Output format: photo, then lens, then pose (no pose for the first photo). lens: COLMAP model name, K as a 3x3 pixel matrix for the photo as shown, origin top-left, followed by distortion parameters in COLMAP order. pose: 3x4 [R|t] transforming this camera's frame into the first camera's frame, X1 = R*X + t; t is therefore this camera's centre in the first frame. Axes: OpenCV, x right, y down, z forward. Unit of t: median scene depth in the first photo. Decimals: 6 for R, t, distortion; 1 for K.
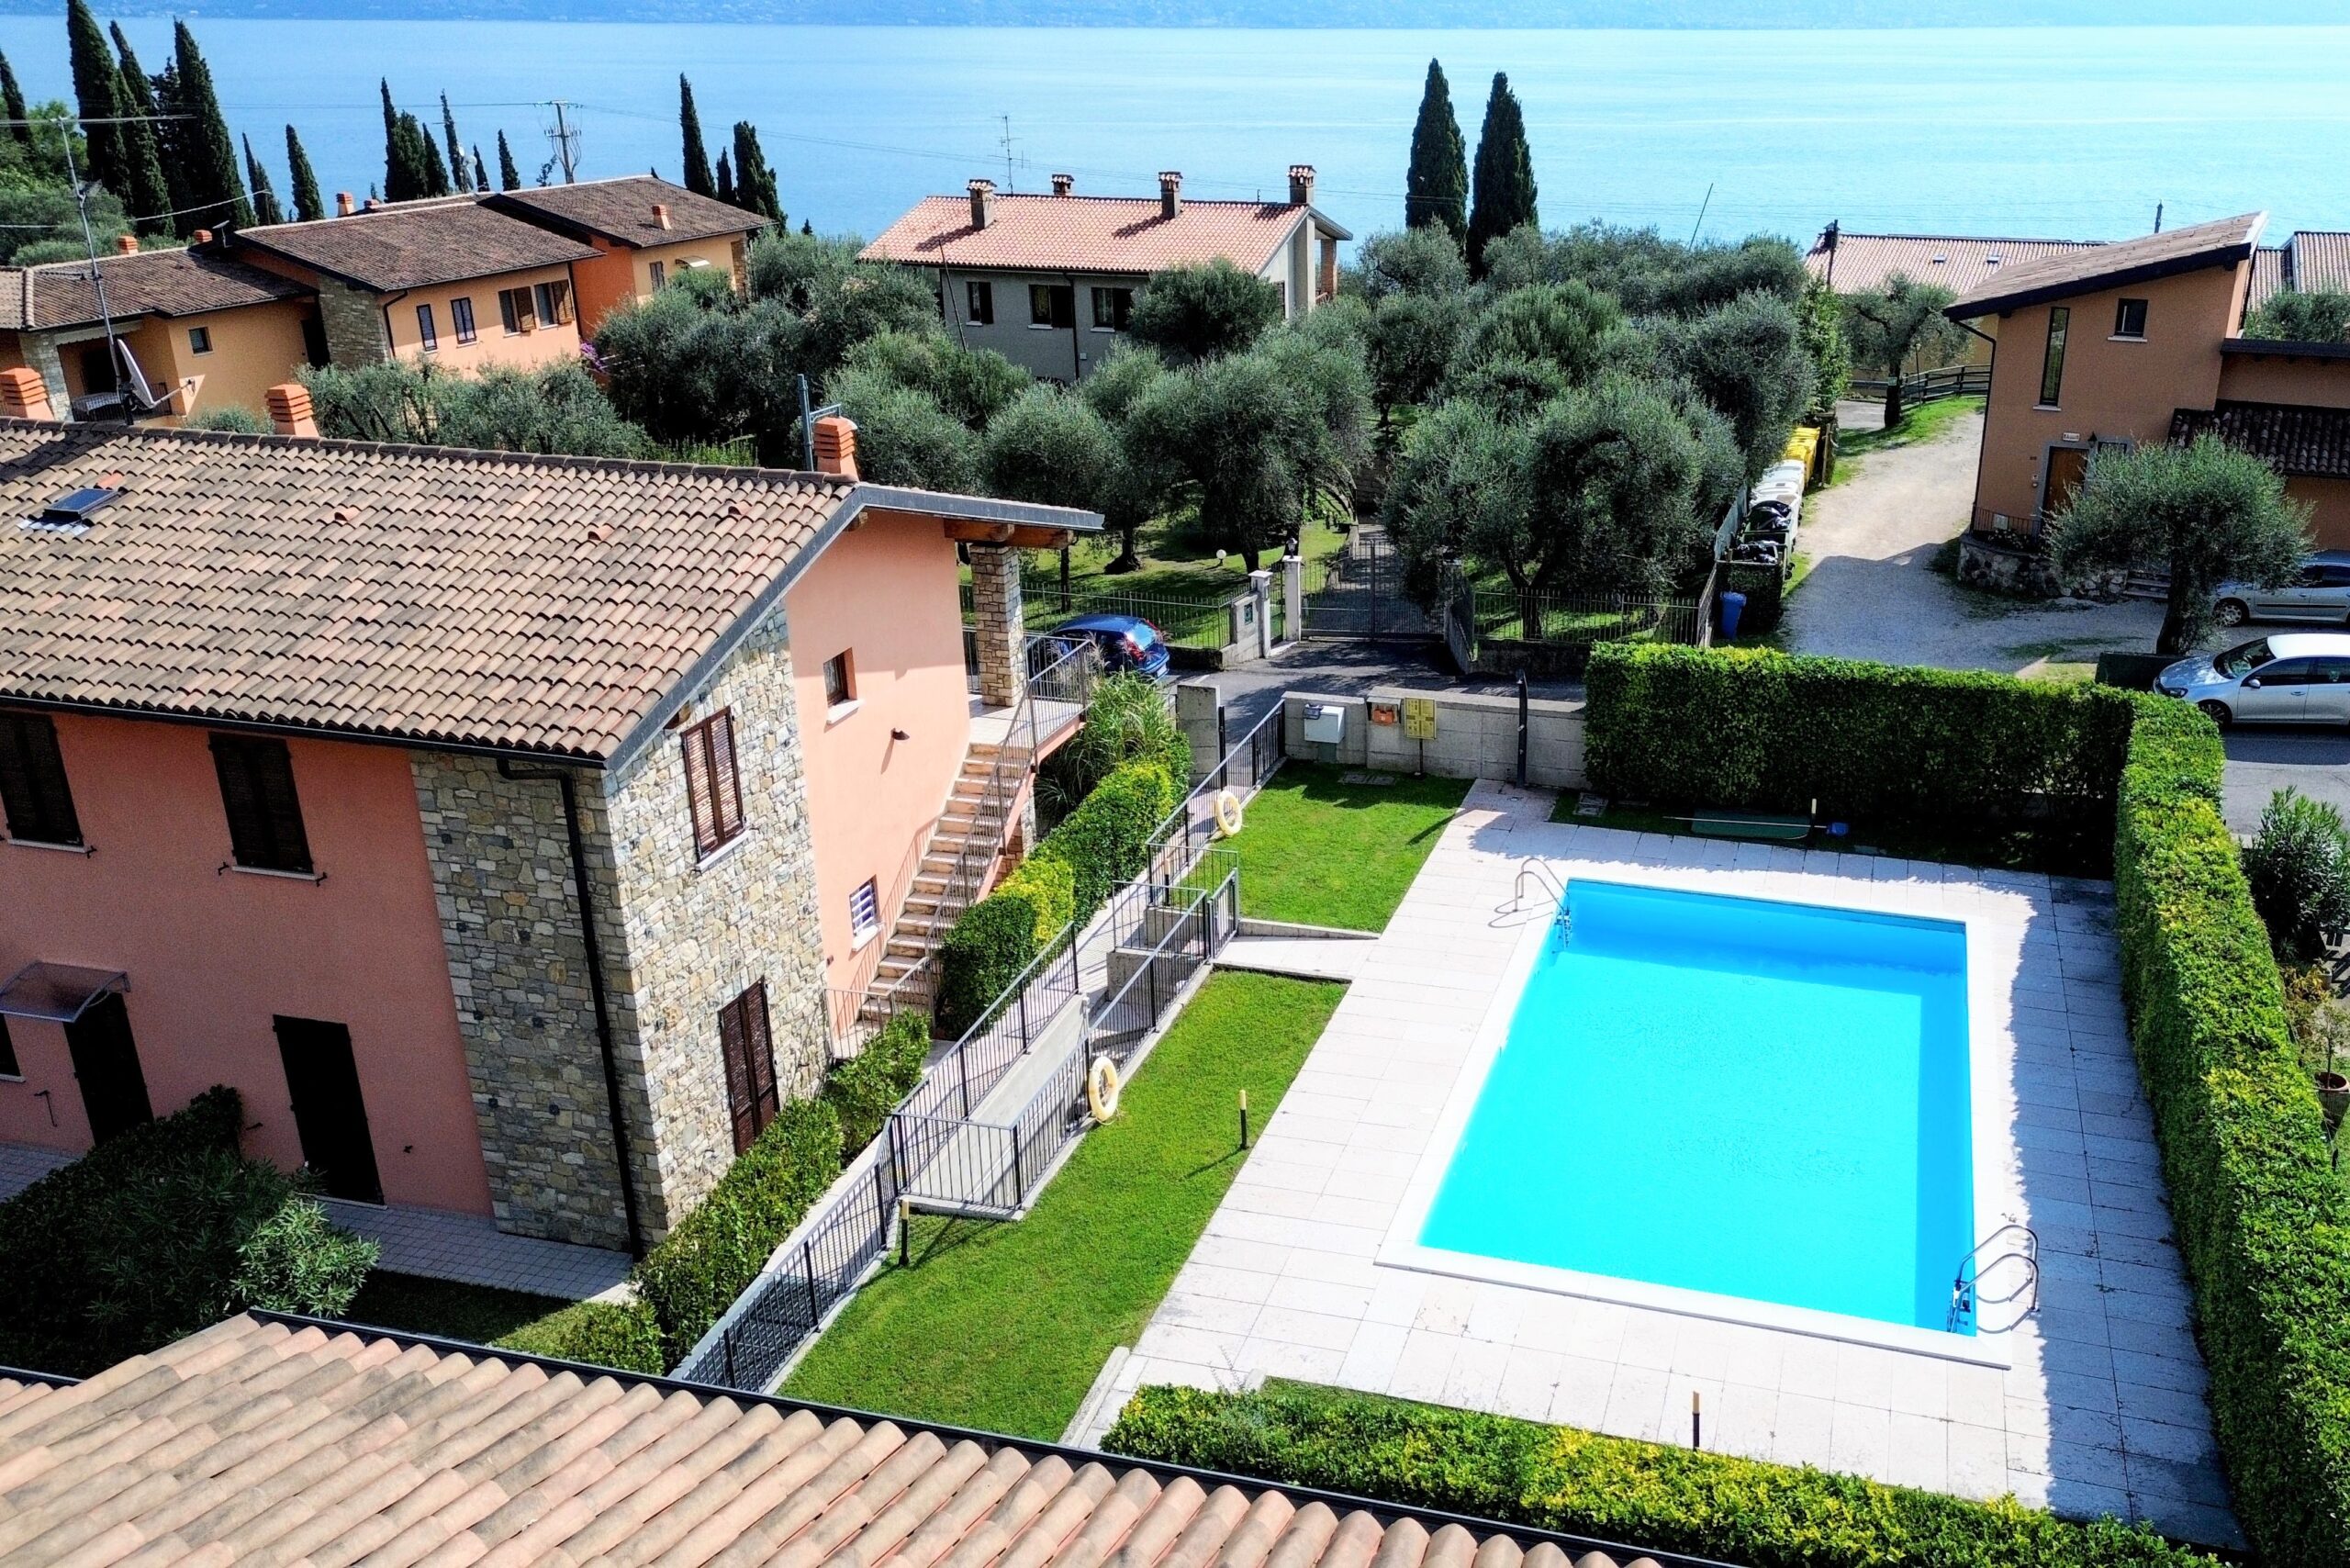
lens RADIAL K [[1966.0, 0, 1388.6], [0, 1966.0, 796.1], [0, 0, 1]] dist [0.073372, -0.064072]
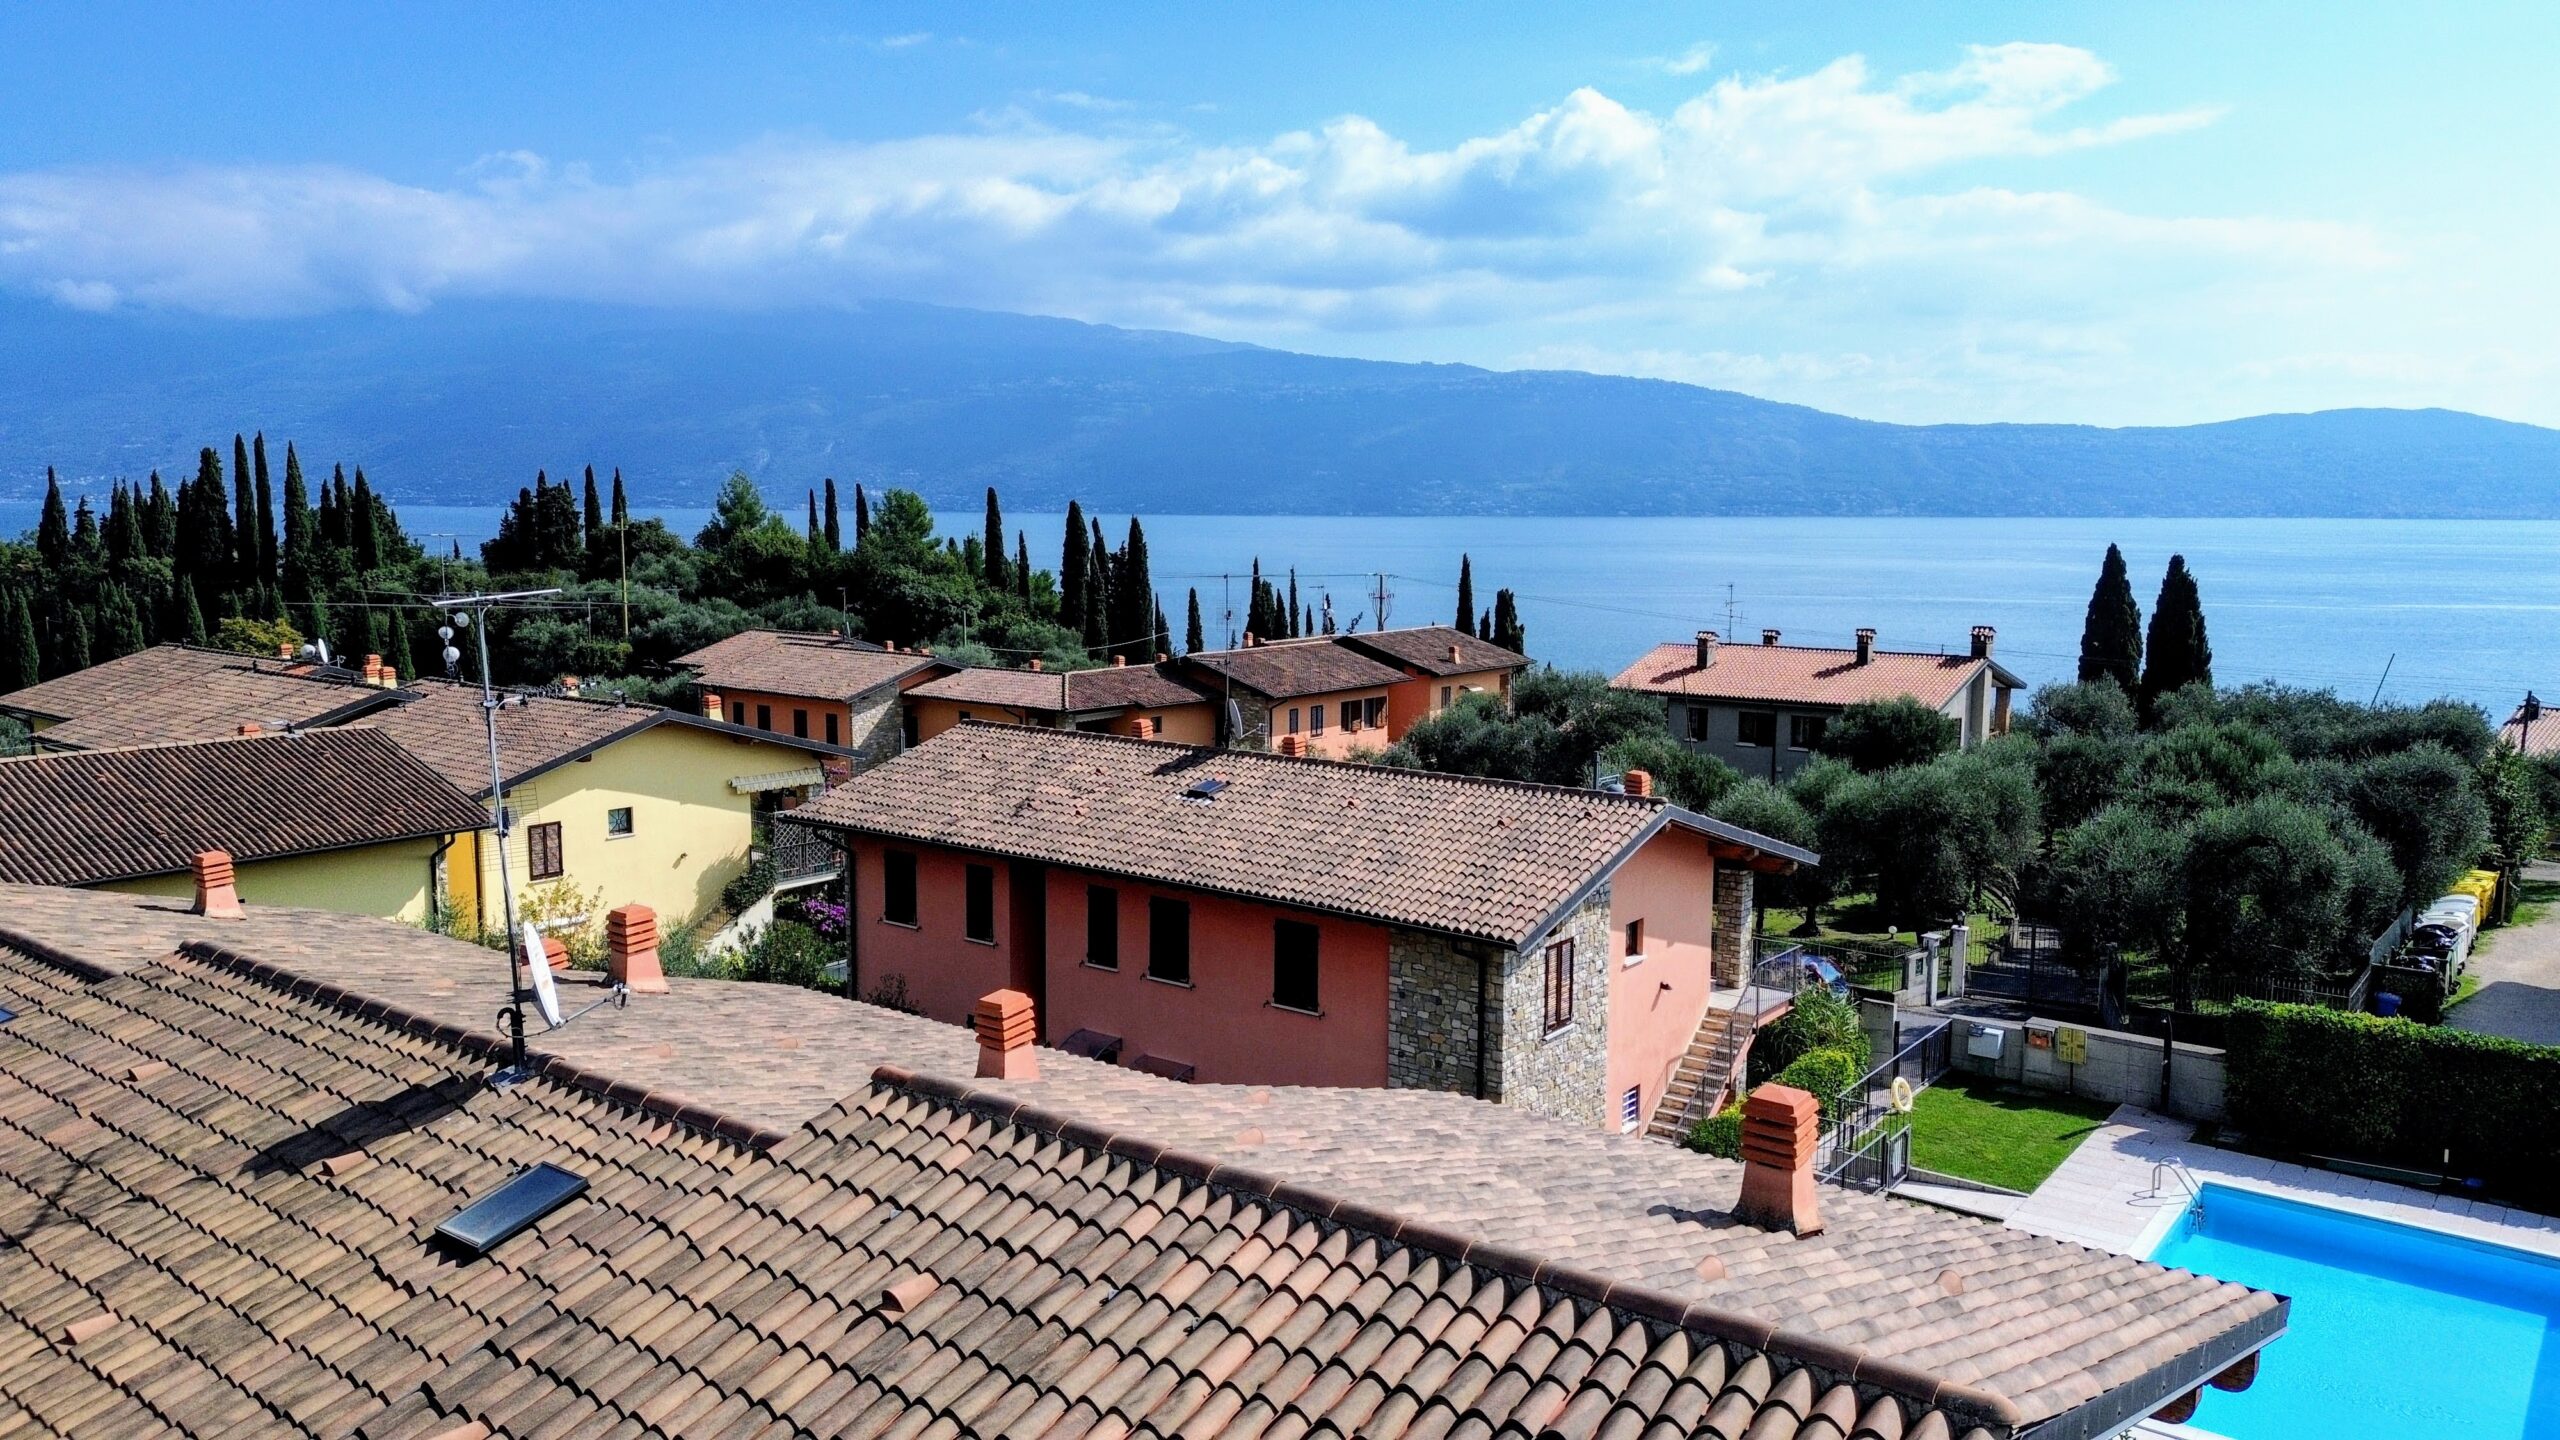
lens RADIAL K [[1817.4, 0, 1266.1], [0, 1817.4, 729.1], [0, 0, 1]] dist [0.050478, -0.042755]
pose [[0.916897, 0.049374, -0.396057, -0.001236], [-0.147014, 0.964329, -0.220130, 0.083914], [0.371061, 0.260063, 0.891449, -0.222132]]
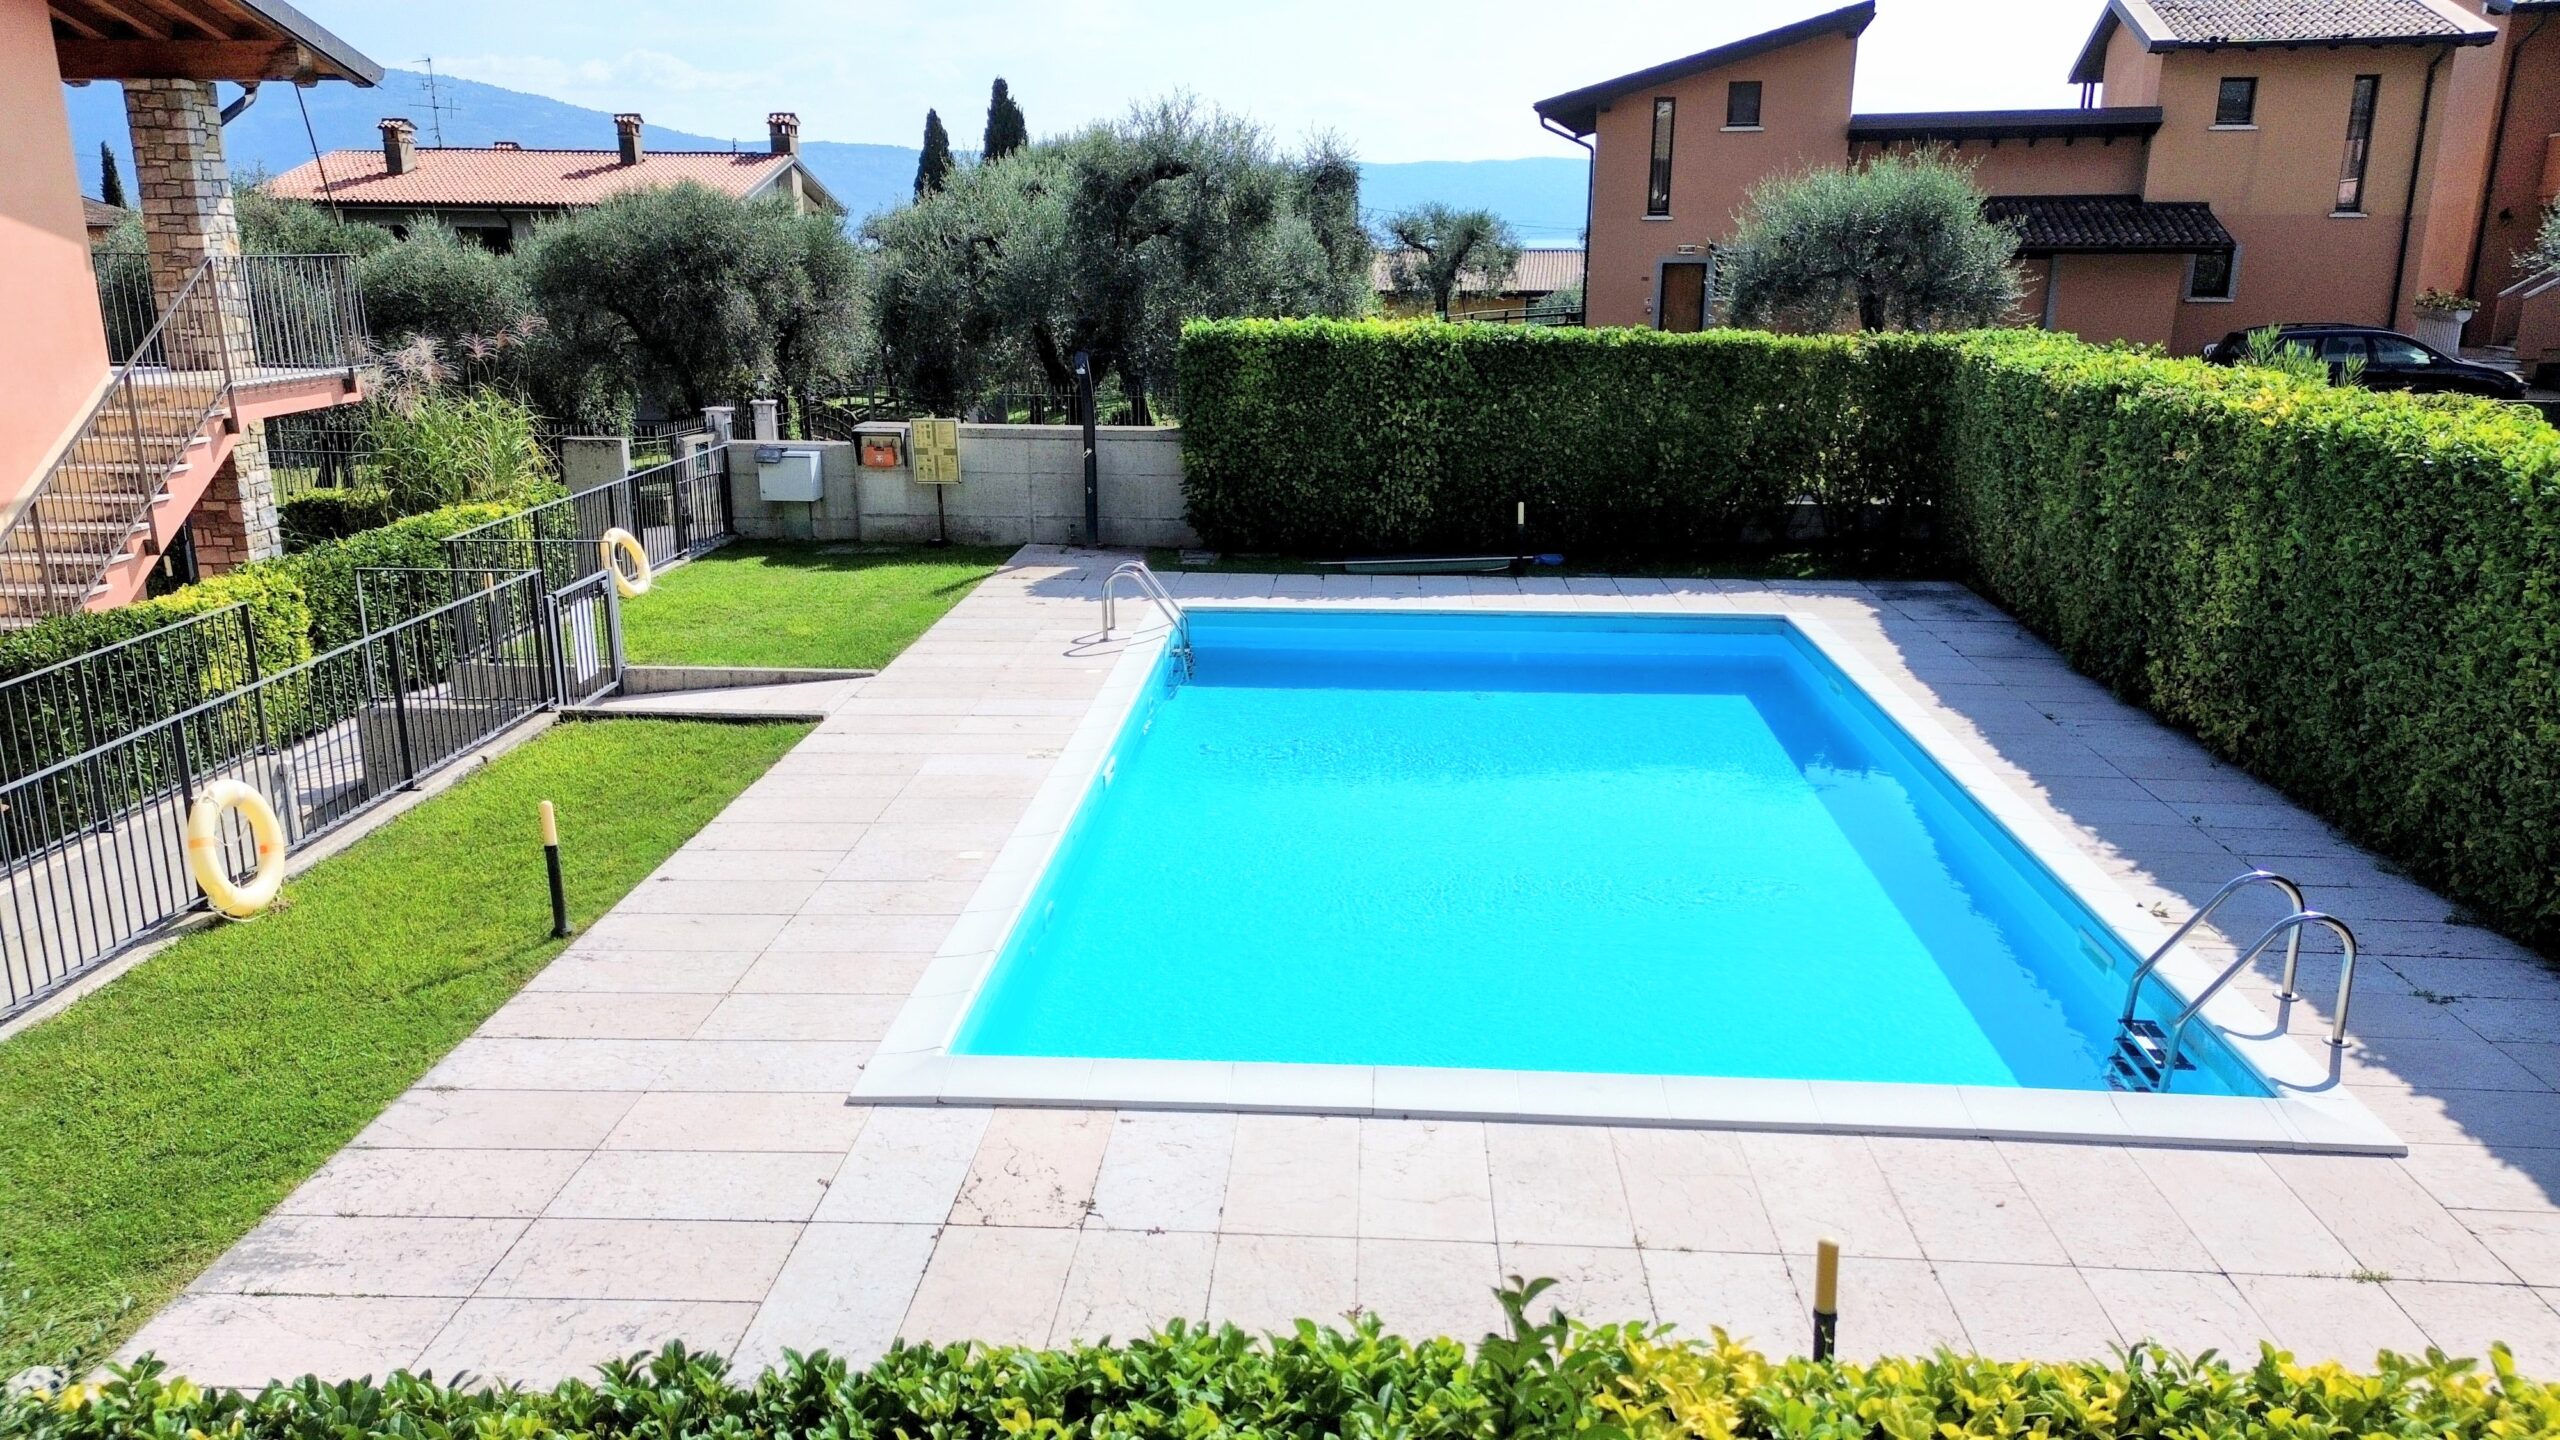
lens RADIAL K [[1817.4, 0, 1276.6], [0, 1817.4, 718.7], [0, 0, 1]] dist [0.050478, -0.042755]
pose [[0.980461, -0.056276, 0.188494, 0.006869], [0.077399, 0.991280, -0.106646, 0.112120], [-0.180848, 0.119152, 0.976267, 0.332166]]
